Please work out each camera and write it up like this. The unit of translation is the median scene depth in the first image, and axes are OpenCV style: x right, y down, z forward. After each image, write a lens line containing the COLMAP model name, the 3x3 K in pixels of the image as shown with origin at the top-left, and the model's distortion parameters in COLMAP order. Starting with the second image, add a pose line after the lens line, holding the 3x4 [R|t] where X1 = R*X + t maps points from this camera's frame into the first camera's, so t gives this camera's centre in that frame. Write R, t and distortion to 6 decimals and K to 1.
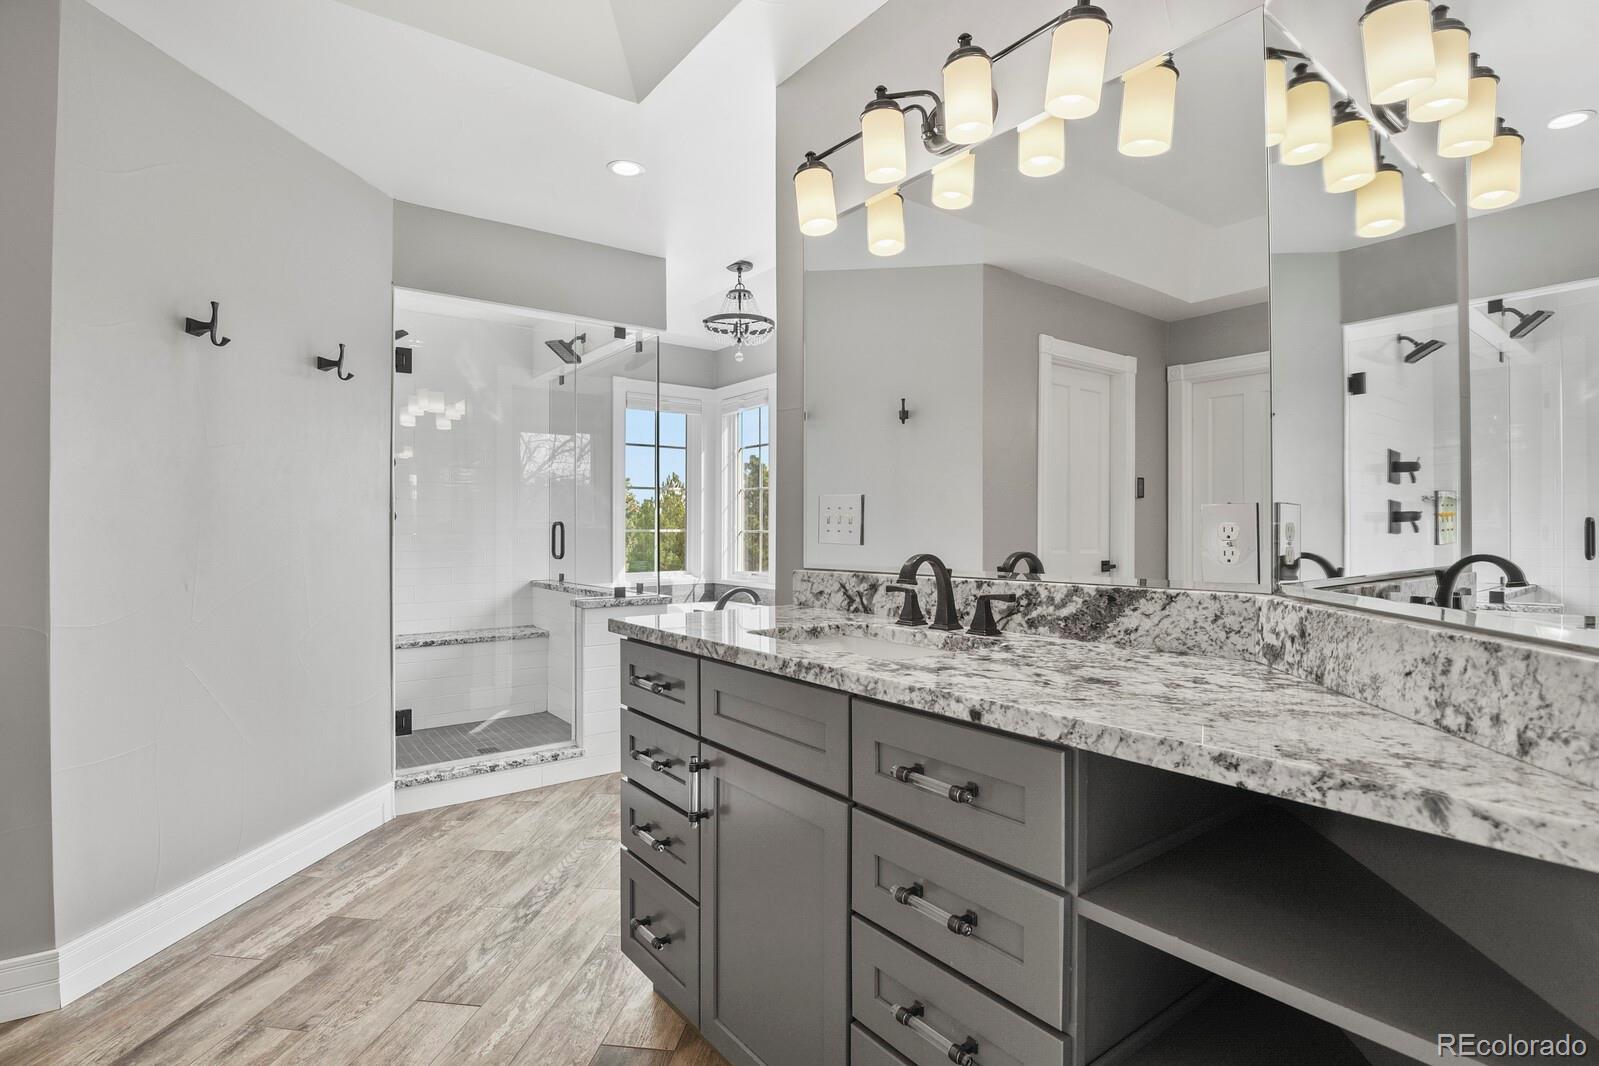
lens RADIAL K [[779.2, 0, 805.3], [0, 779.2, 531.3], [0, 0, 1]] dist [-0.029899, -0.000549]
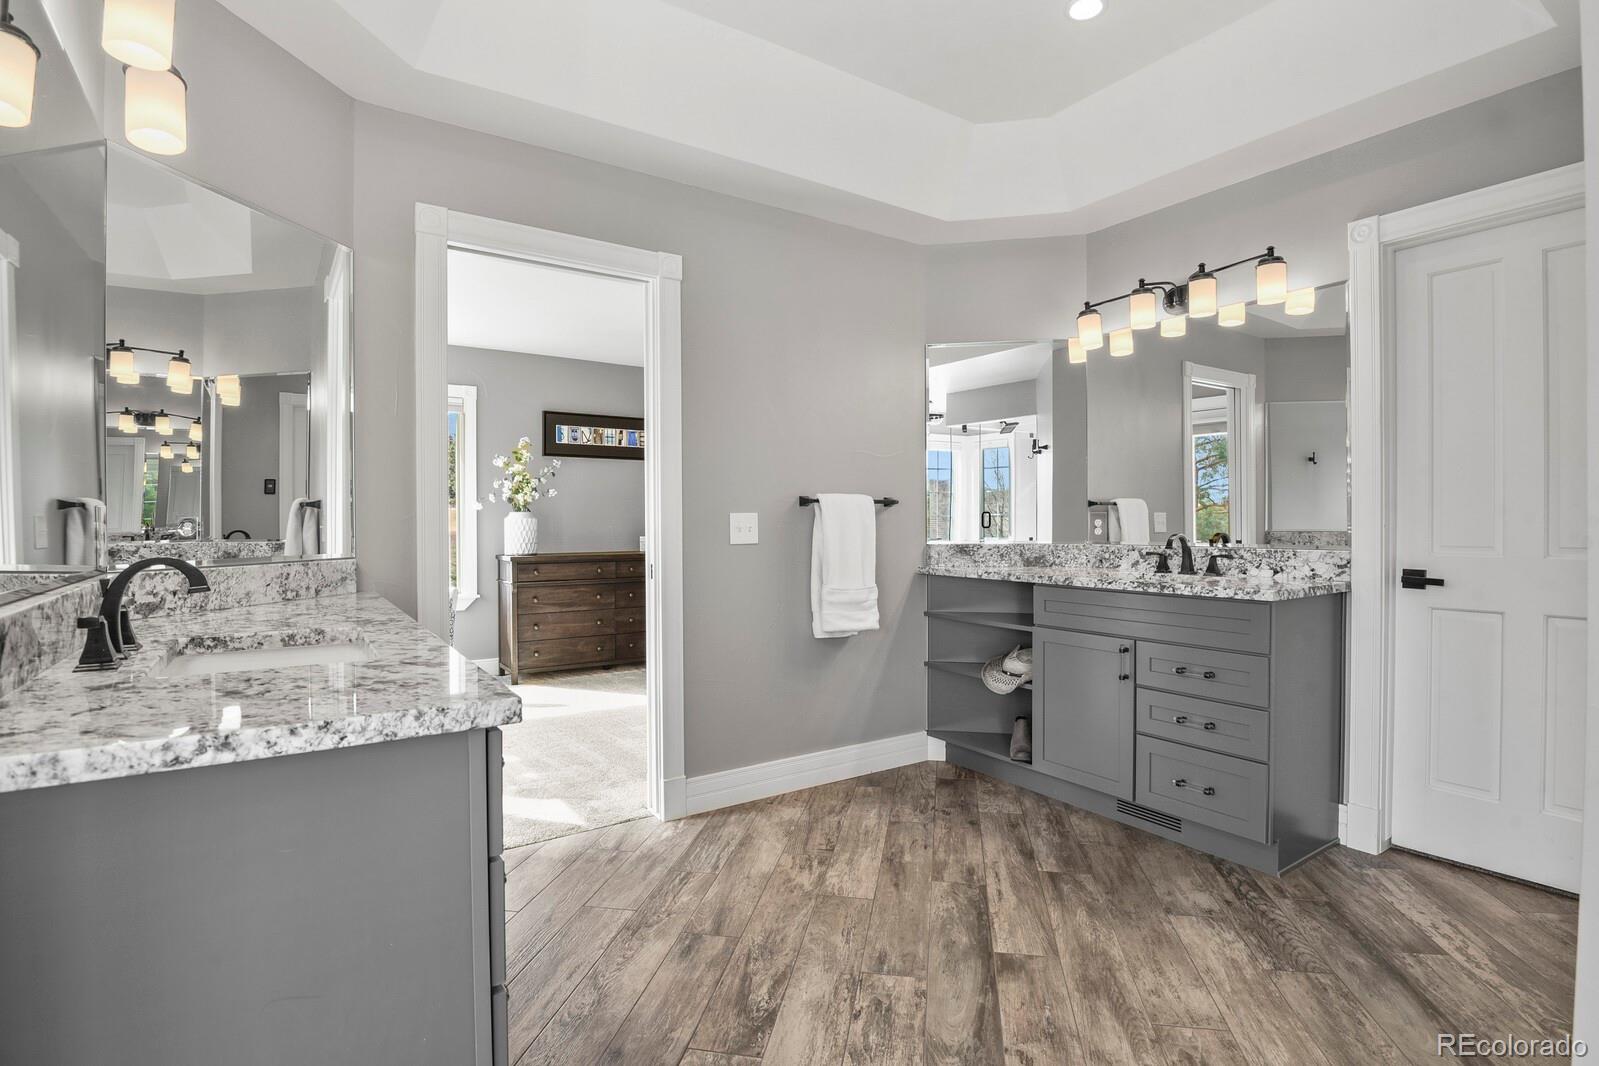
lens RADIAL K [[779.2, 0, 800.5], [0, 779.2, 525.5], [0, 0, 1]] dist [-0.029899, -0.000549]
pose [[-0.998621, 0.002672, 0.052435, -0.265491], [0.003024, 0.999973, 0.006634, -0.001109], [-0.052416, 0.006784, -0.998602, 0.905047]]
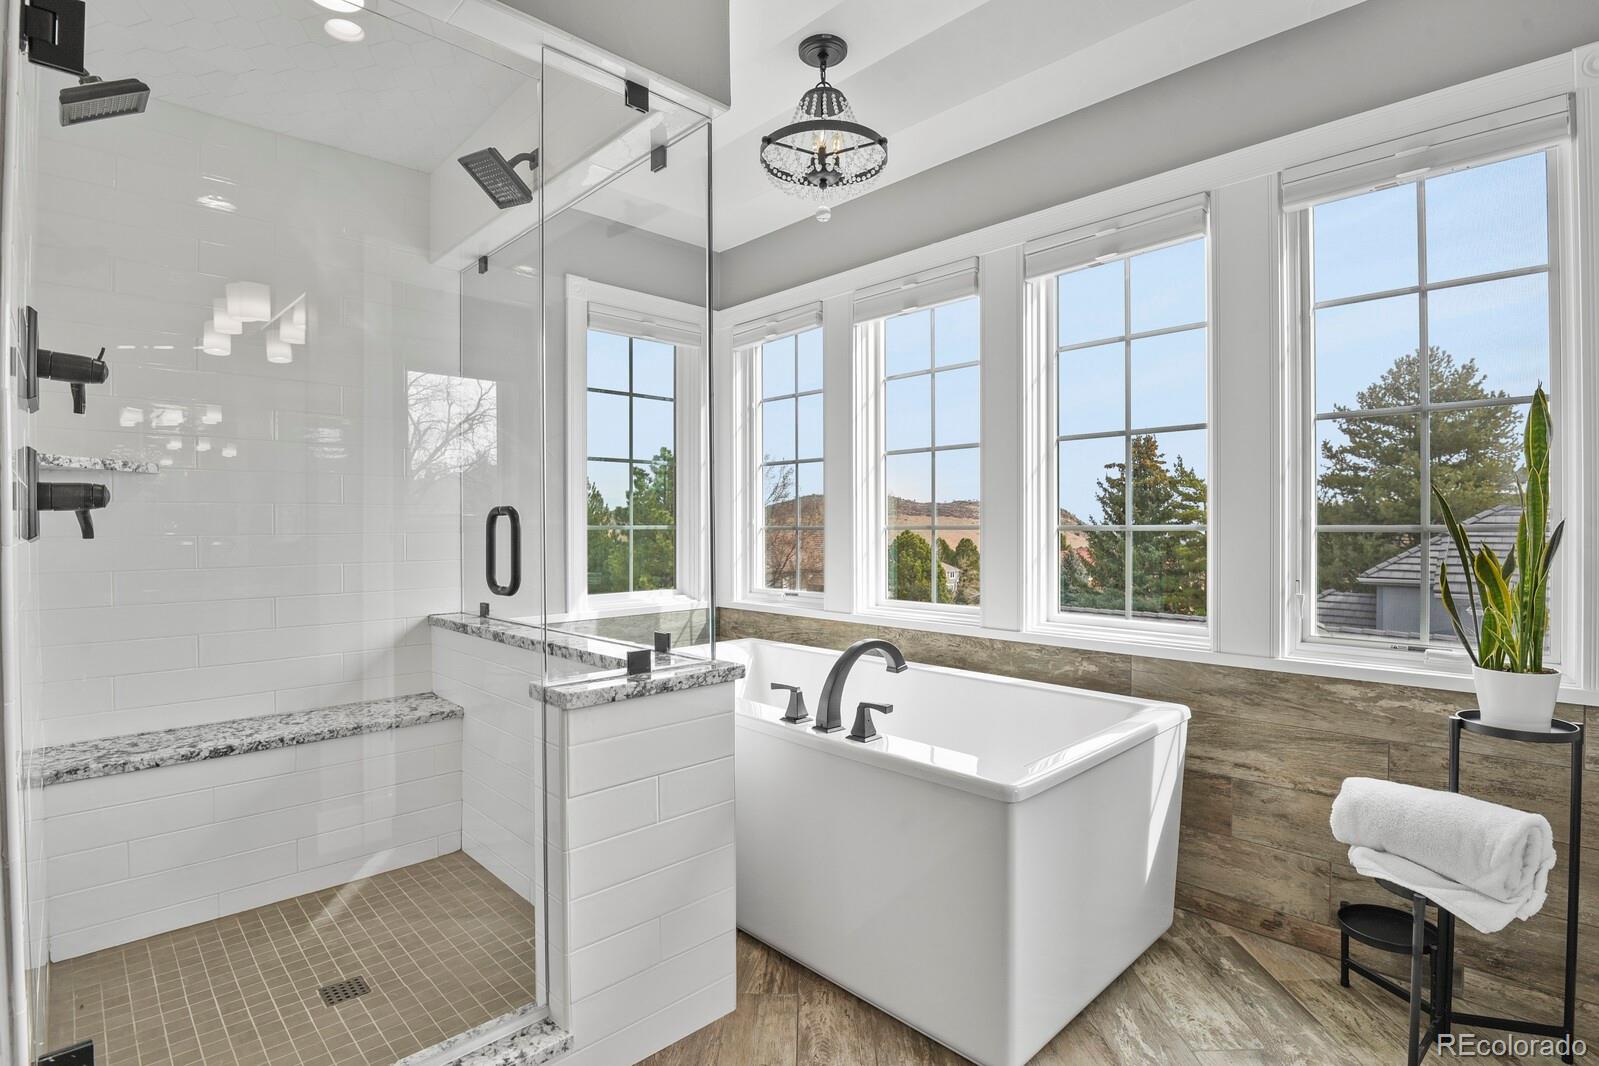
lens RADIAL K [[779.2, 0, 790.5], [0, 779.2, 533.9], [0, 0, 1]] dist [-0.029899, -0.000549]
pose [[0.994287, -0.001549, 0.106728, -0.162820], [0.000591, 0.999959, 0.009013, -0.000661], [-0.106738, -0.008898, 0.994247, 0.441988]]
